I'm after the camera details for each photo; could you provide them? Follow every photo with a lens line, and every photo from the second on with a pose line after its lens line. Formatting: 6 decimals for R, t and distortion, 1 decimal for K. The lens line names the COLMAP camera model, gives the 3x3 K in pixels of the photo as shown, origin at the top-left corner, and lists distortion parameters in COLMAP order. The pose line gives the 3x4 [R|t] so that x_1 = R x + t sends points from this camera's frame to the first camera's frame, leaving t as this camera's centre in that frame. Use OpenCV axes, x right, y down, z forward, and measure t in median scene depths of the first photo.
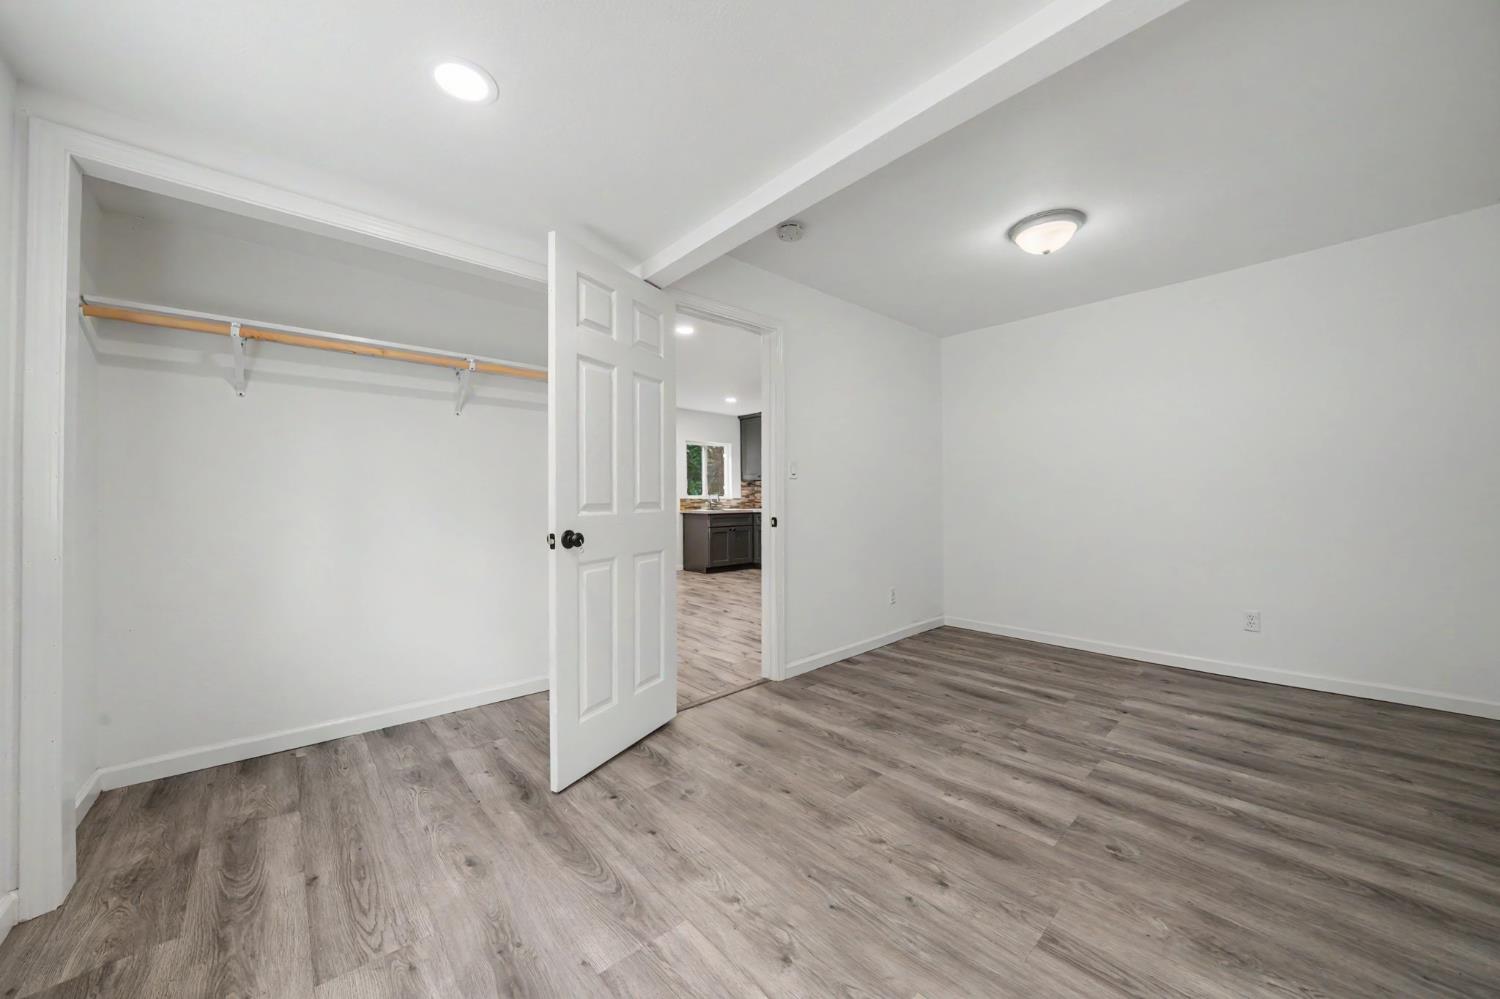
lens RADIAL K [[540.5, 0, 756.6], [0, 540.5, 492.5], [0, 0, 1]] dist [-0.021461, 0.001264]
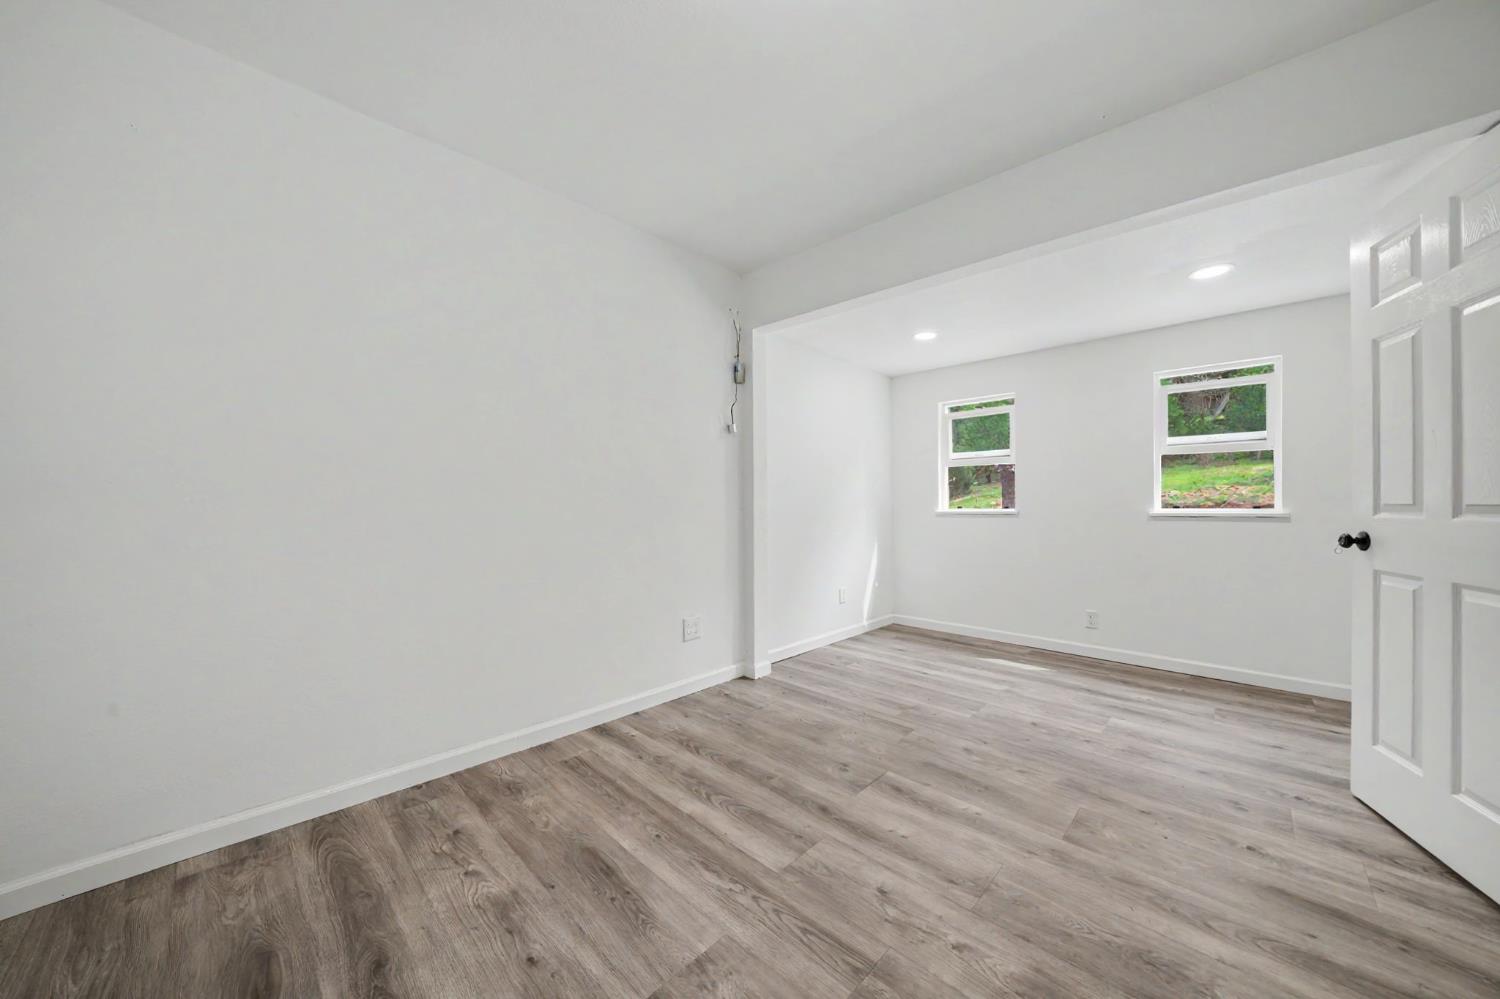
lens RADIAL K [[540.5, 0, 743.3], [0, 540.5, 502.4], [0, 0, 1]] dist [-0.021461, 0.001264]
pose [[-0.998828, 0.005342, -0.048112, 0.842797], [0.005630, 0.999967, -0.005860, 0.012623], [0.048079, -0.006124, -0.998825, 1.992504]]
